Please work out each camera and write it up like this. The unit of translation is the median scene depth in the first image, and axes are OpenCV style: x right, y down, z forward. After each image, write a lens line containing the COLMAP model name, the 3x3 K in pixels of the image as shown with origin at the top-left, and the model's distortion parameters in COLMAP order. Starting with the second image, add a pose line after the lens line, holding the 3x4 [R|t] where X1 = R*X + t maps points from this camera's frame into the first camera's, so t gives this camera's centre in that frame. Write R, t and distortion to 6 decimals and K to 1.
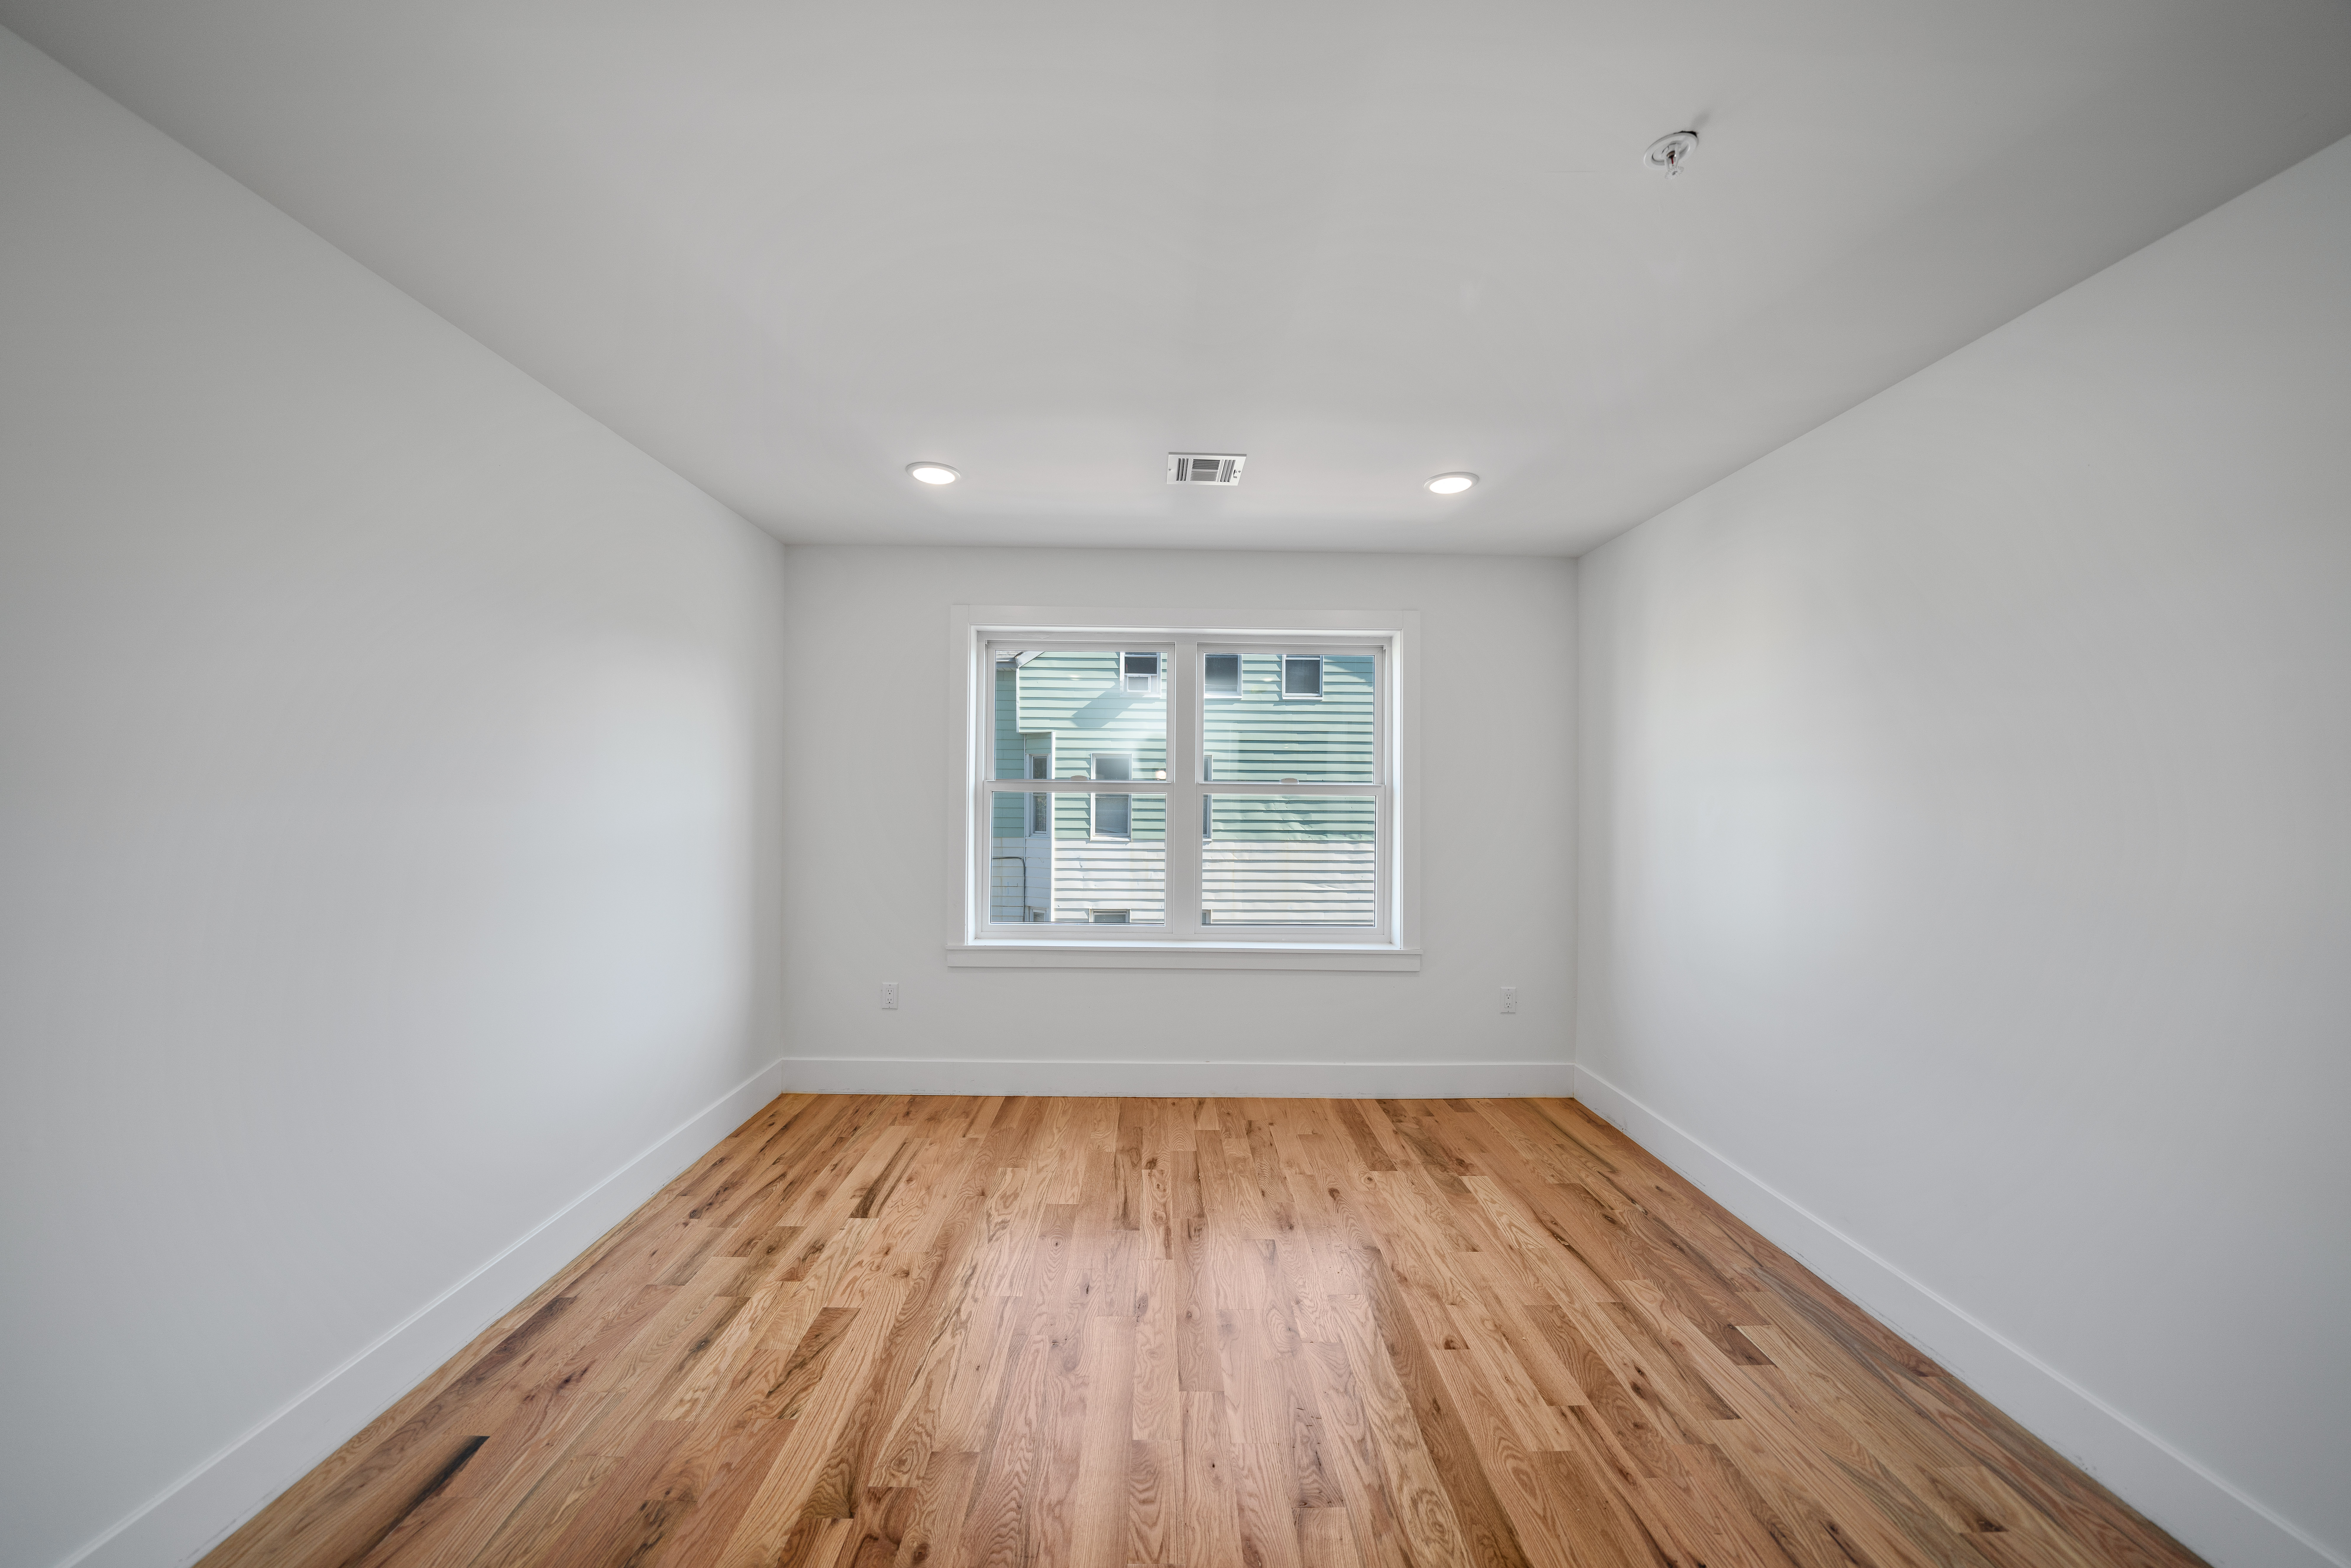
lens RADIAL K [[827.2, 0, 1207.7], [0, 827.2, 812.1], [0, 0, 1]] dist [-0.013545, 0.000032]
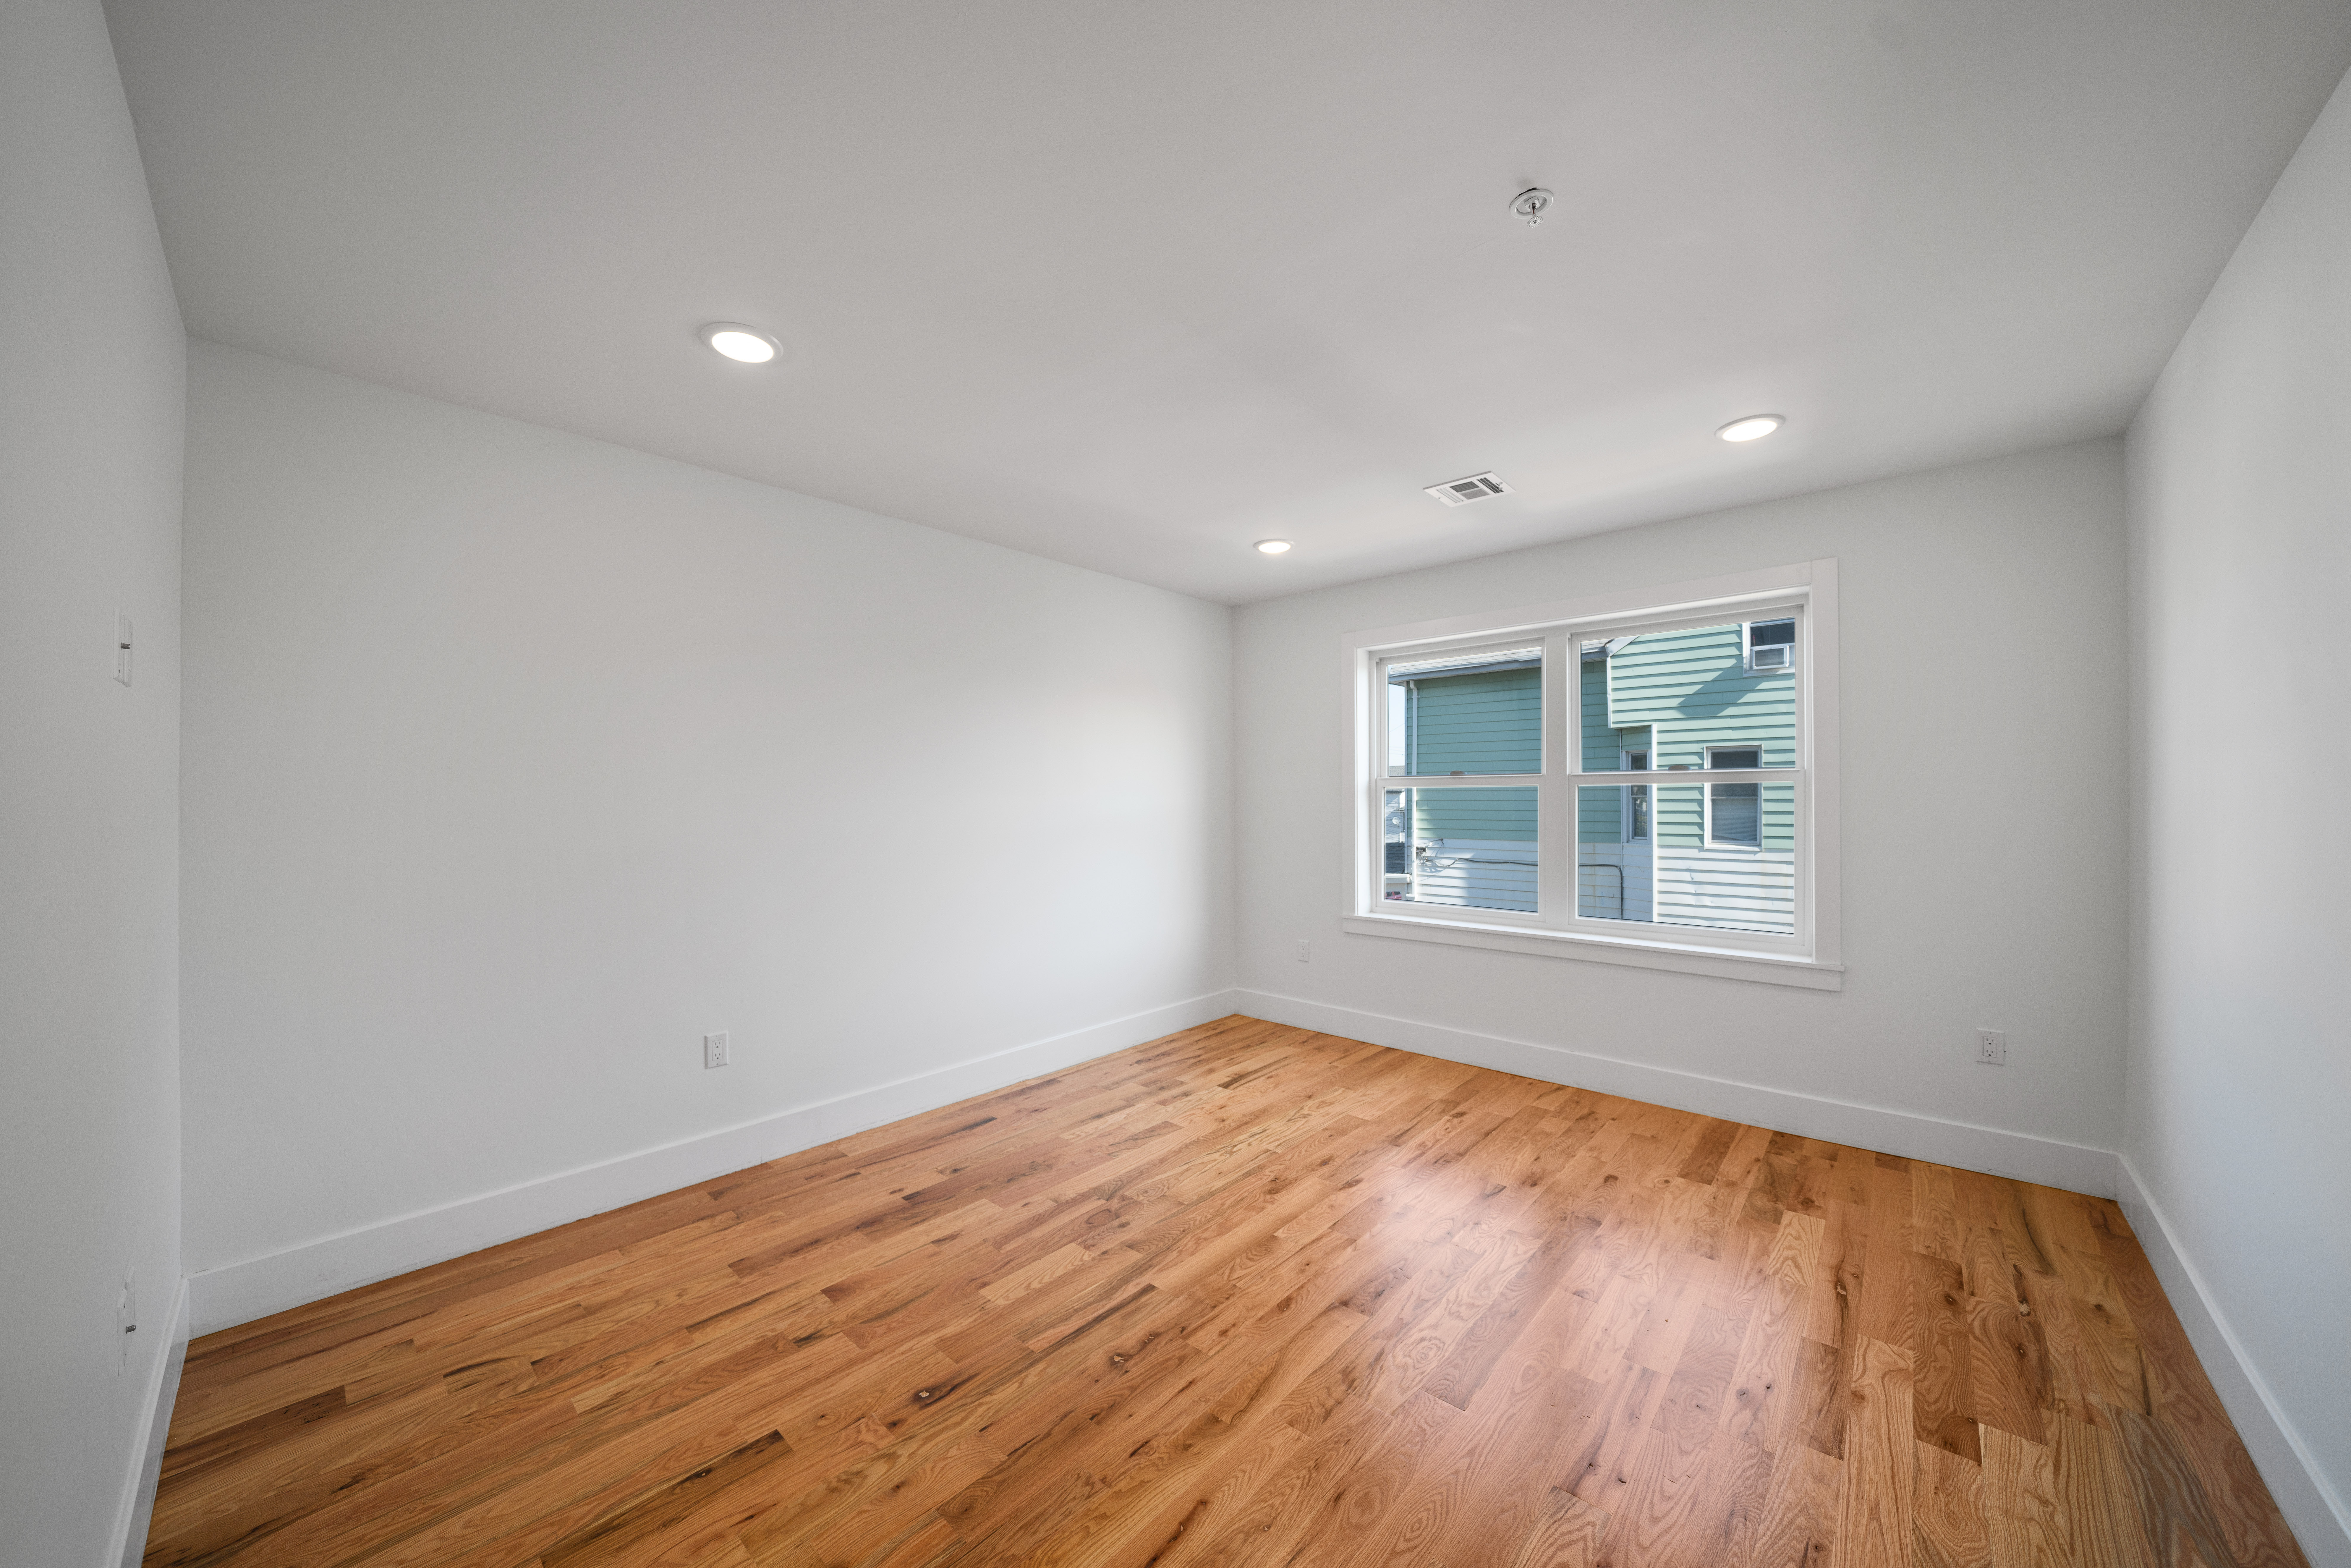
lens RADIAL K [[833.8, 0, 1162.6], [0, 833.8, 827.2], [0, 0, 1]] dist [-0.000414, 0.000063]
pose [[0.730092, 0.011022, -0.683260, 0.351519], [-0.002440, 0.999906, 0.013522, 0.018155], [0.683345, -0.008205, 0.730050, -0.085896]]
